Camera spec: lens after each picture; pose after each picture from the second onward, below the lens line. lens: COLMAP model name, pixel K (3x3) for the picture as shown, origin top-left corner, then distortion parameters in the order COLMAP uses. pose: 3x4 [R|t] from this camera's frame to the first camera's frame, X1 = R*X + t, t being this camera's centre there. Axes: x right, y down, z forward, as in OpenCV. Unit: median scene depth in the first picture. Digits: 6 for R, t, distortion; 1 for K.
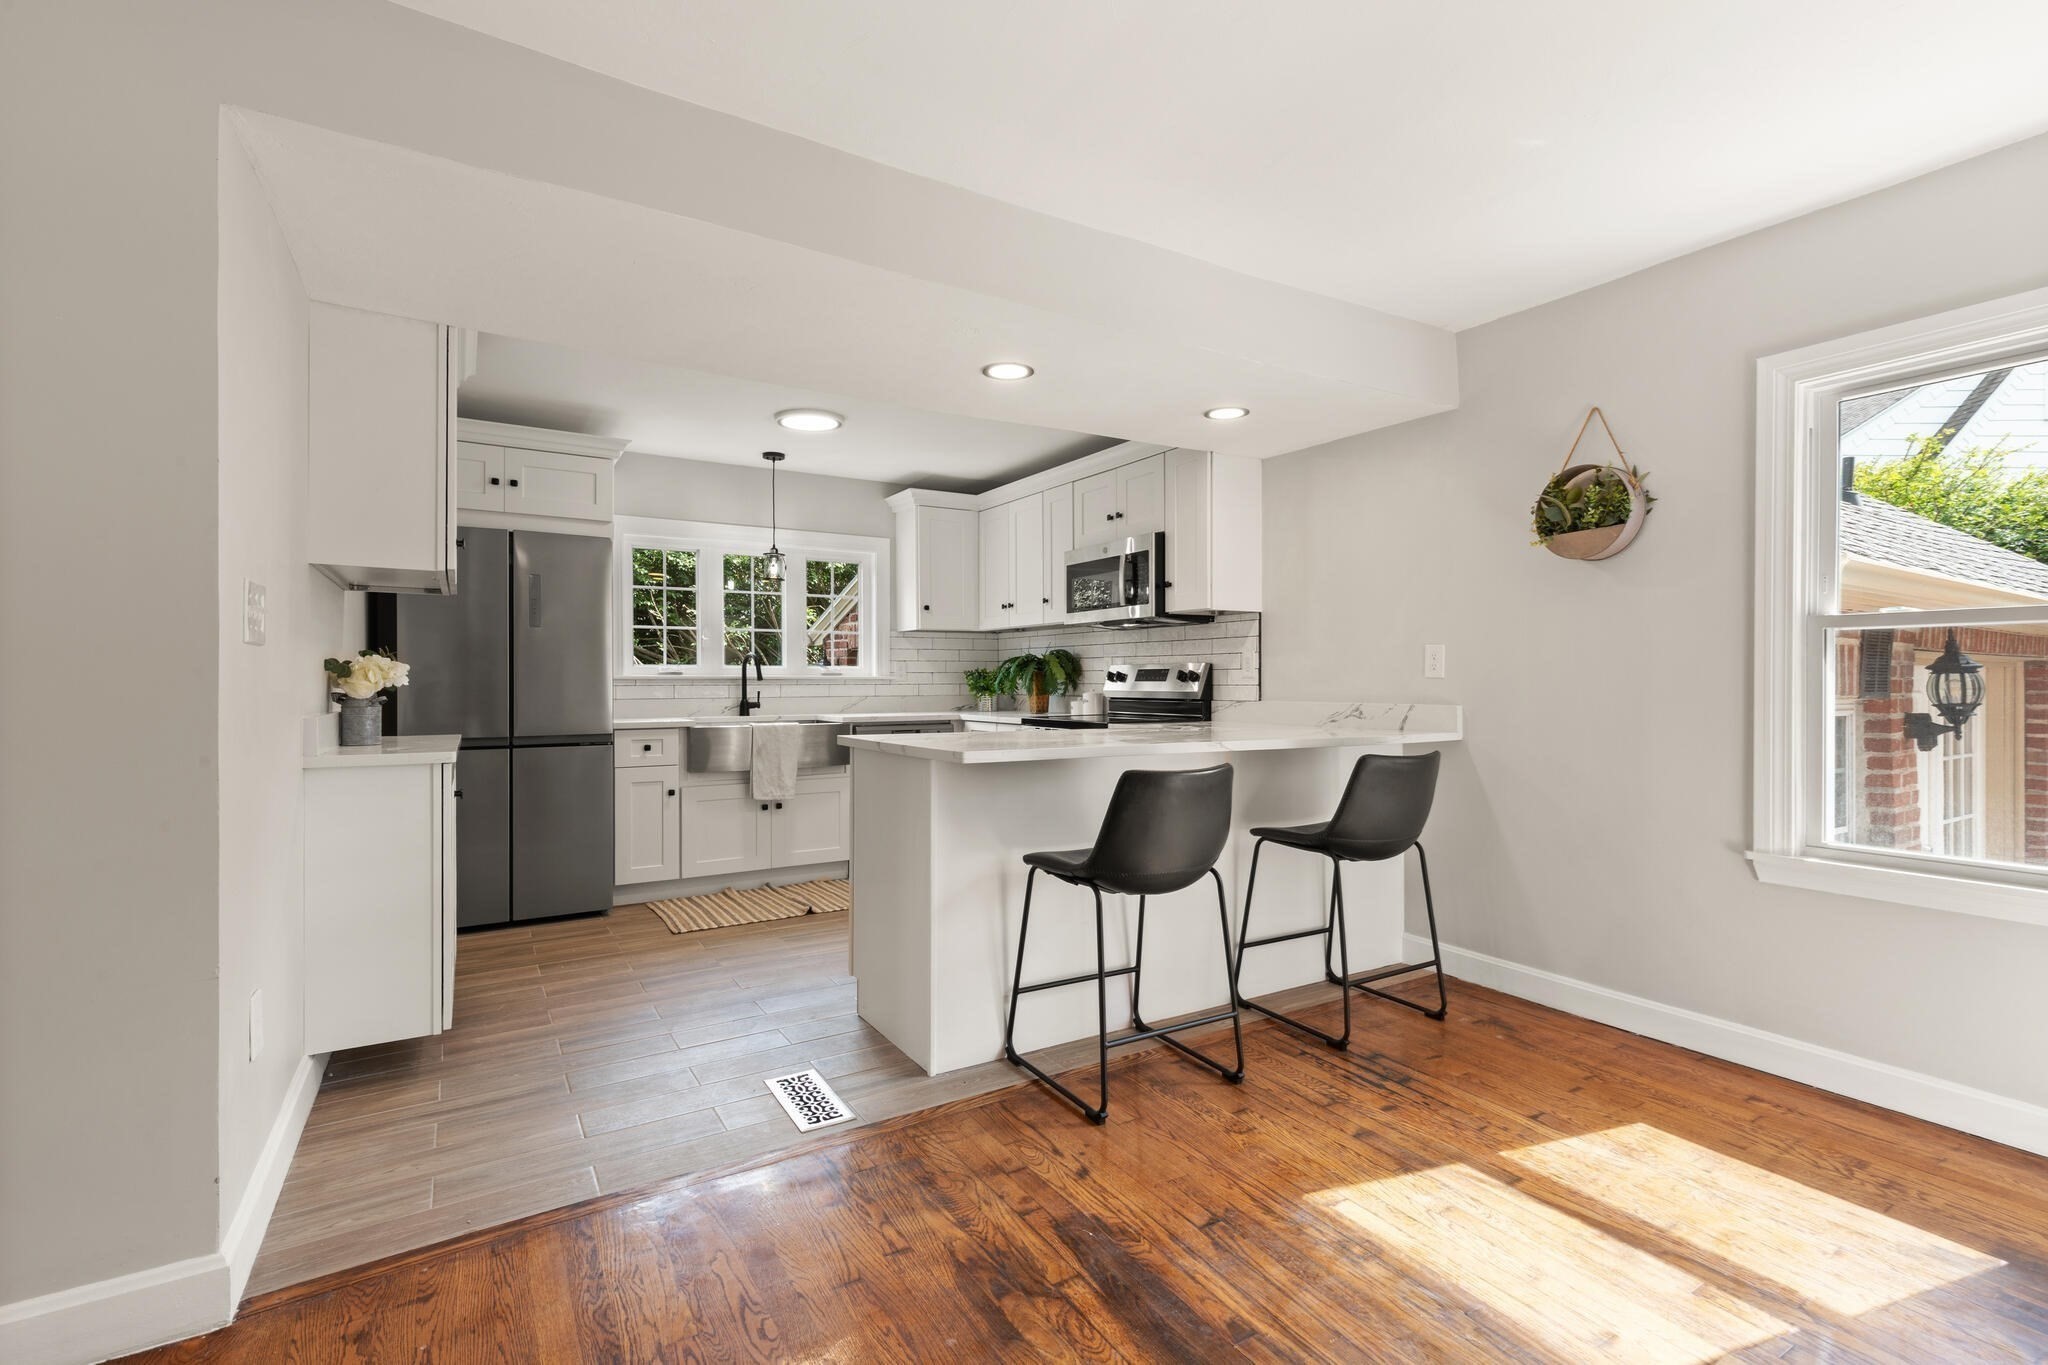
lens RADIAL K [[933.0, 0, 1033.3], [0, 933.0, 683.1], [0, 0, 1]] dist [0.006799, -0.000341]
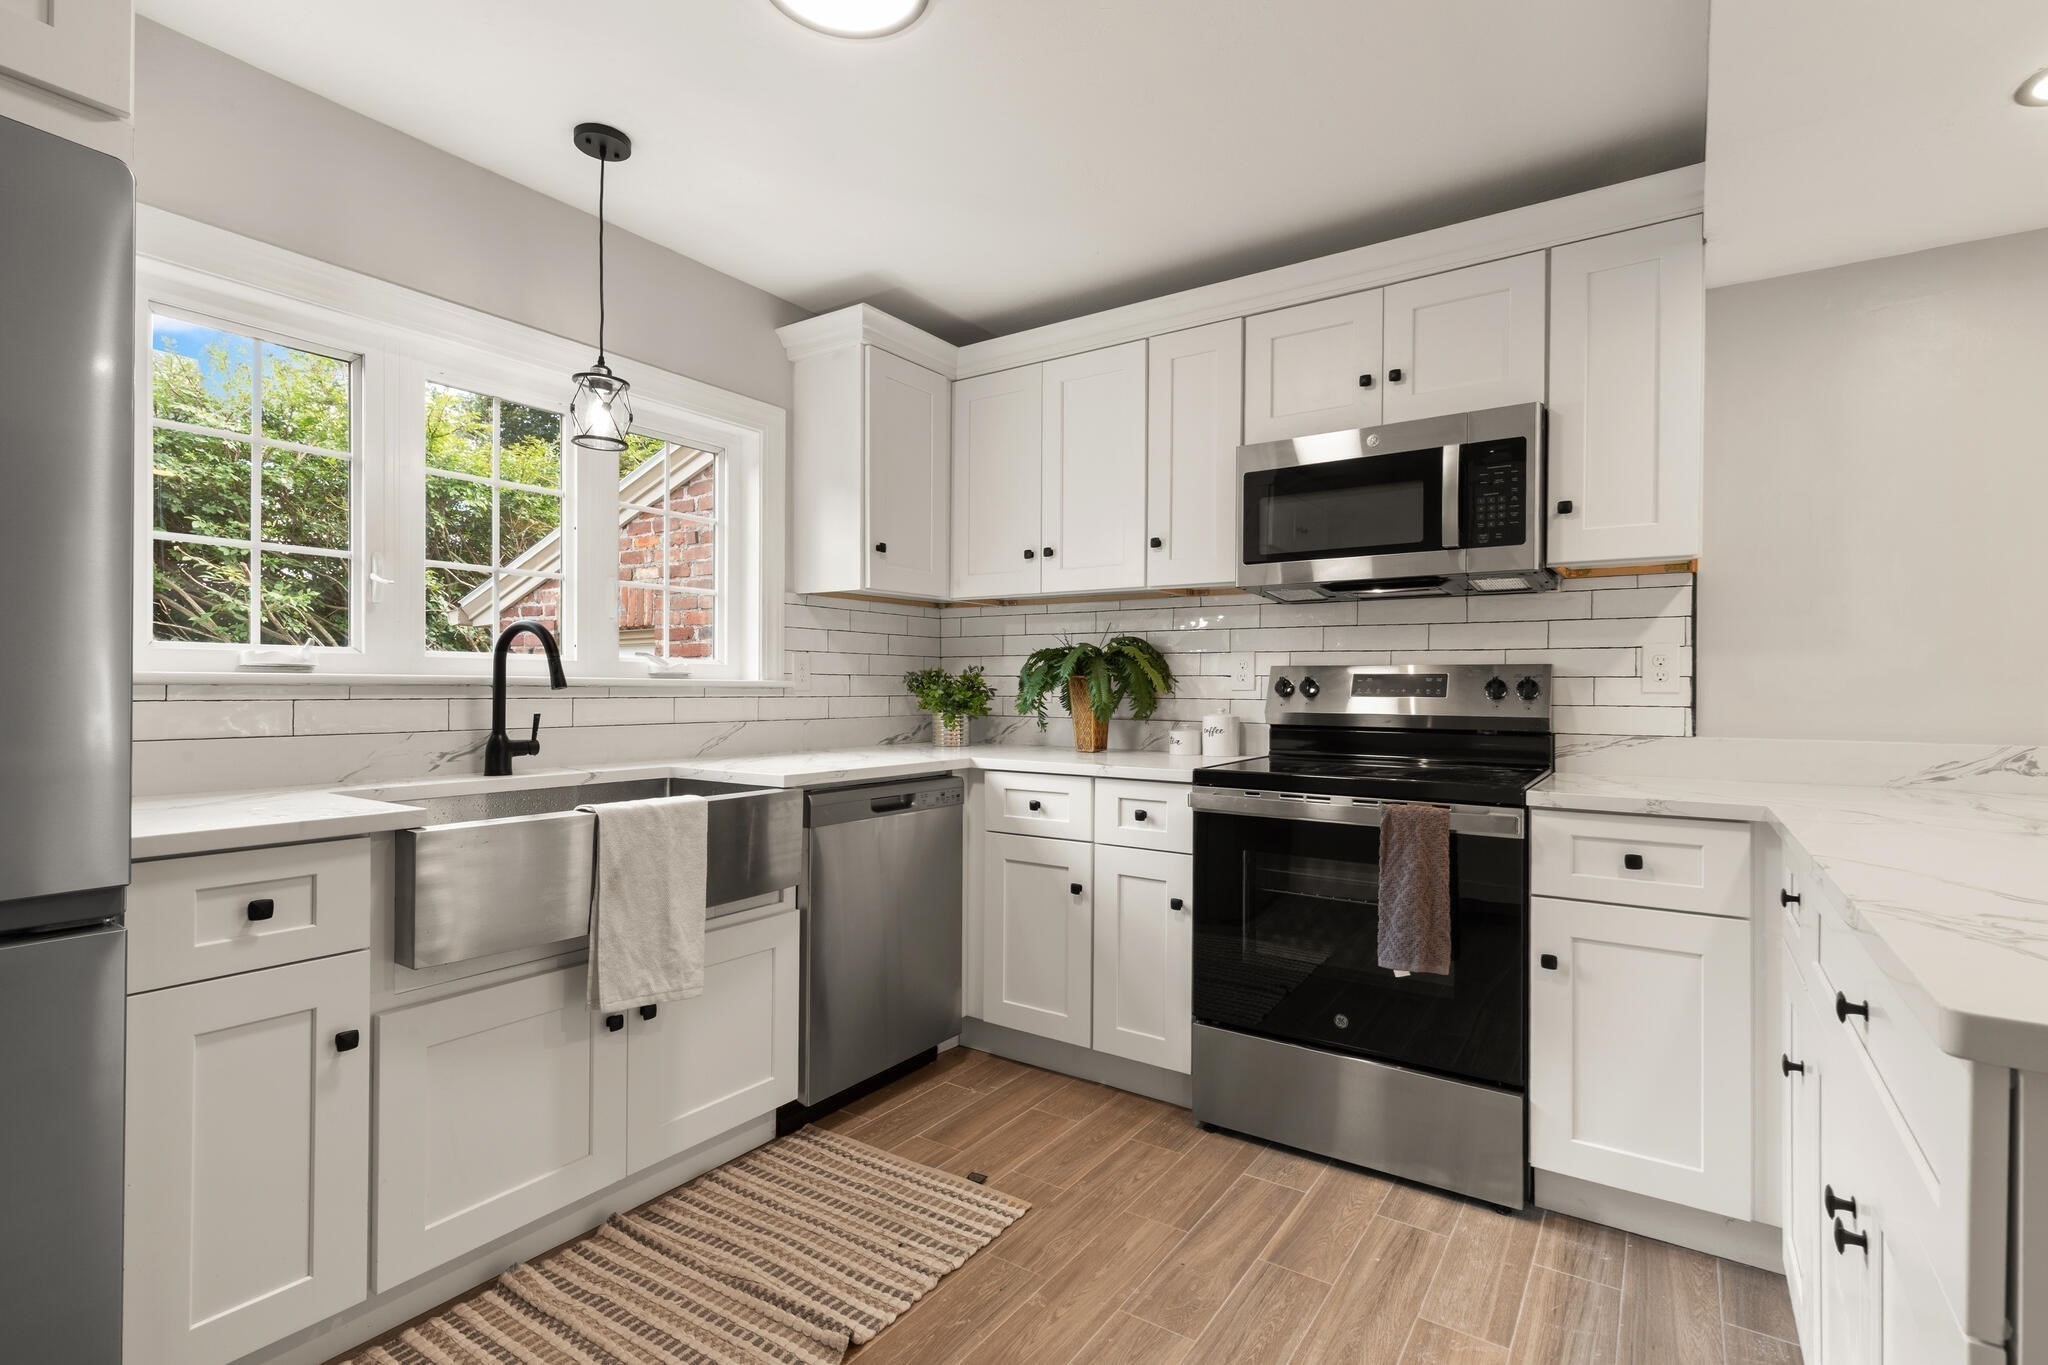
lens RADIAL K [[933.0, 0, 1022.3], [0, 933.0, 686.1], [0, 0, 1]] dist [0.006799, -0.000341]
pose [[0.910731, 0.008819, 0.412906, -0.269435], [-0.007328, 0.999960, -0.005193, -0.003150], [-0.412935, 0.001703, 0.910759, 0.533736]]
